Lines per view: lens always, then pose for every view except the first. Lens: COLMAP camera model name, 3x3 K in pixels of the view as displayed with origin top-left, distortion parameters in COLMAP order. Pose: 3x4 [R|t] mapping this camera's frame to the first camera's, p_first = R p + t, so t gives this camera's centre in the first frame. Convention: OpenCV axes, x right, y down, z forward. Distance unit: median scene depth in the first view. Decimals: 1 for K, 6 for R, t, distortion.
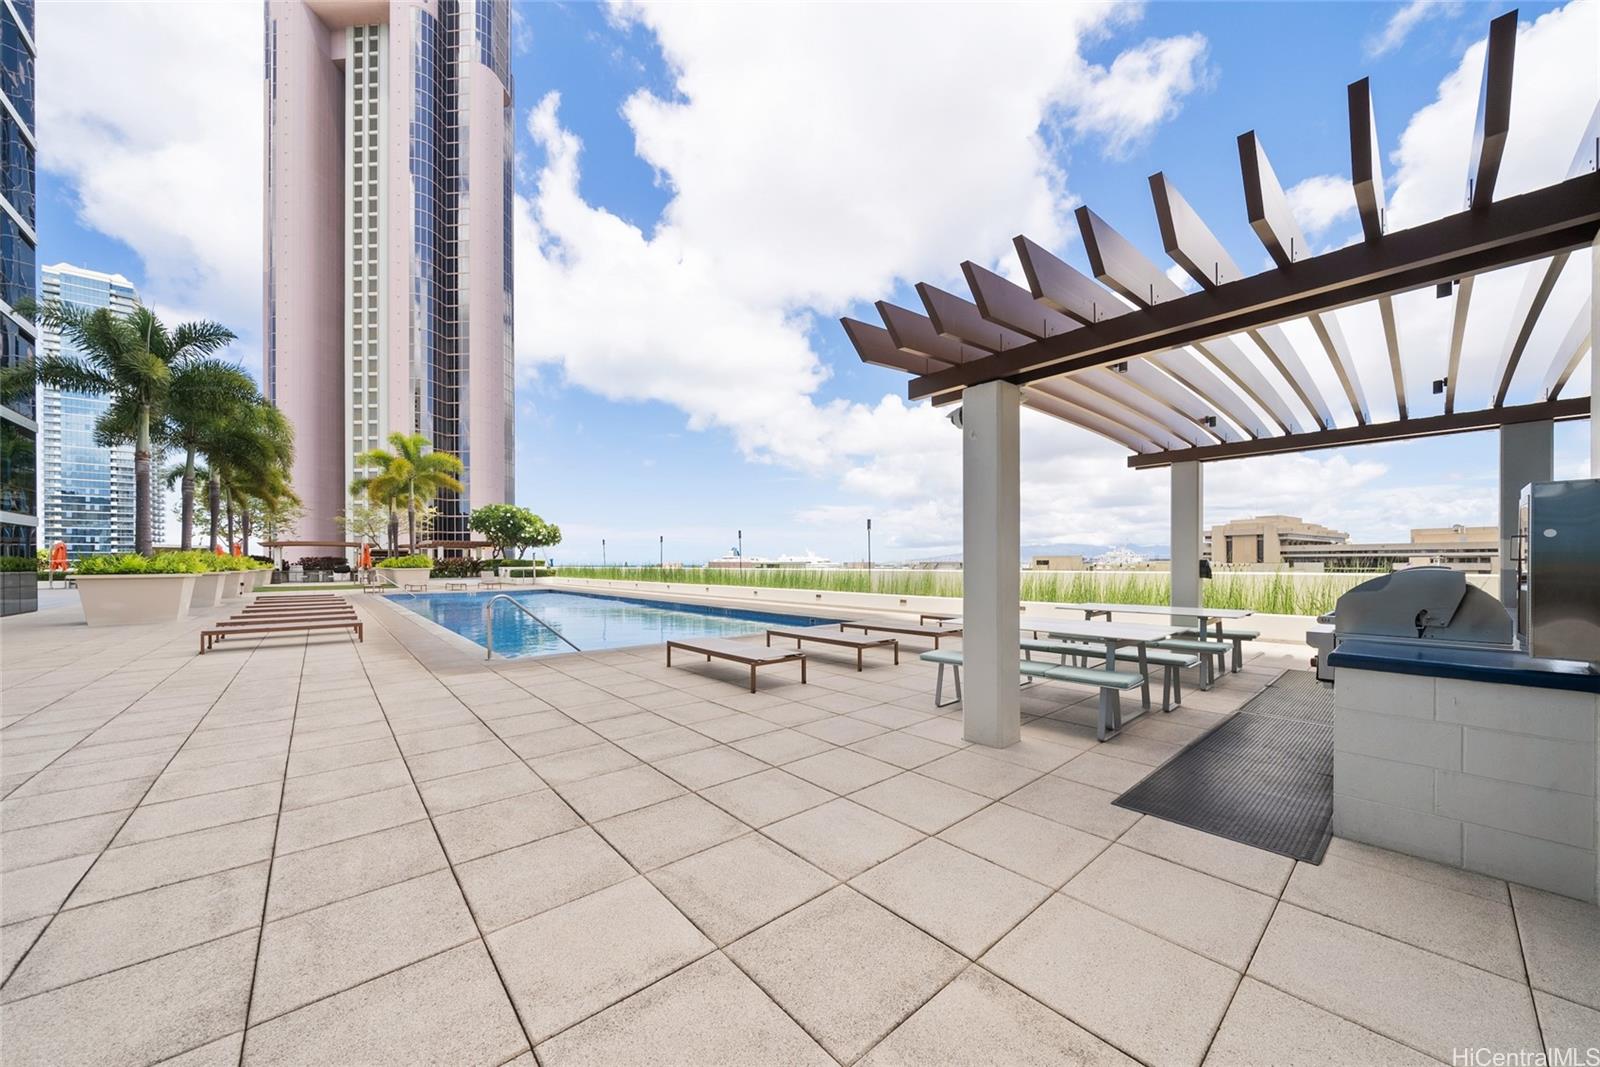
lens RADIAL K [[551.5, 0, 797.6], [0, 551.5, 545.8], [0, 0, 1]] dist [-0.000903, -0.000070]
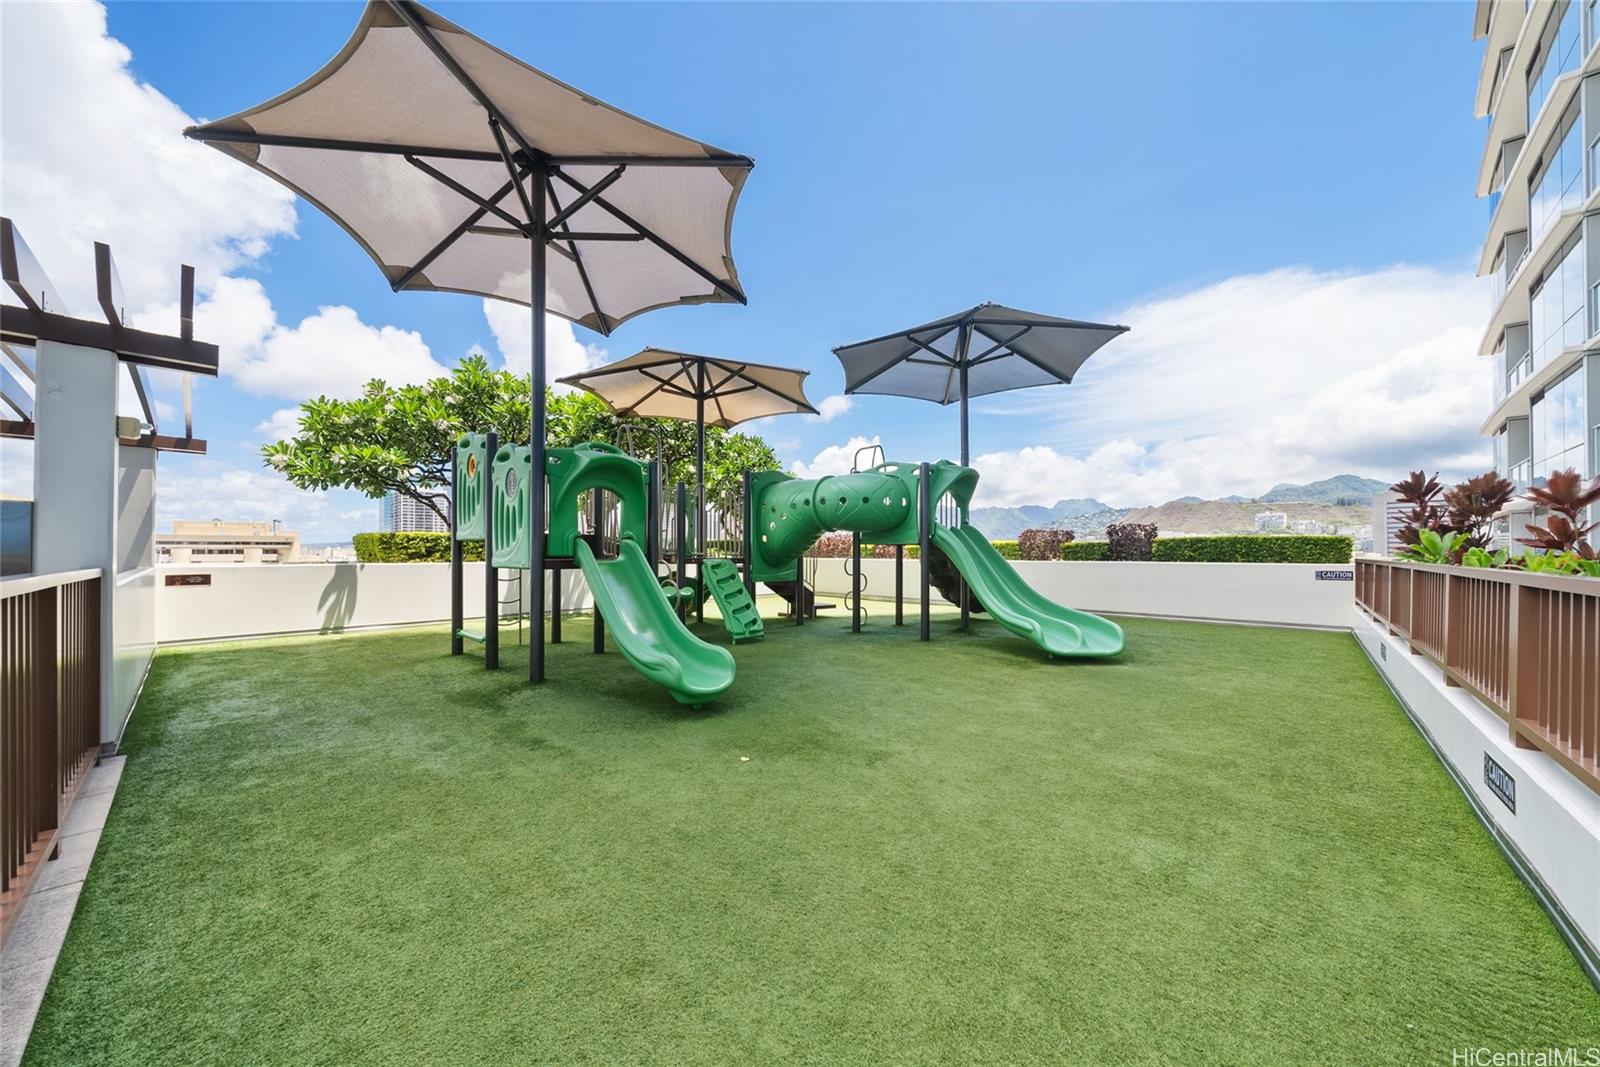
lens RADIAL K [[551.5, 0, 797.2], [0, 551.5, 542.6], [0, 0, 1]] dist [-0.000903, -0.000070]
pose [[-0.115808, 0.001758, 0.993270, -0.365057], [-0.008917, 0.999956, -0.002809, 0.006047], [-0.993232, -0.009182, -0.115788, -0.283558]]
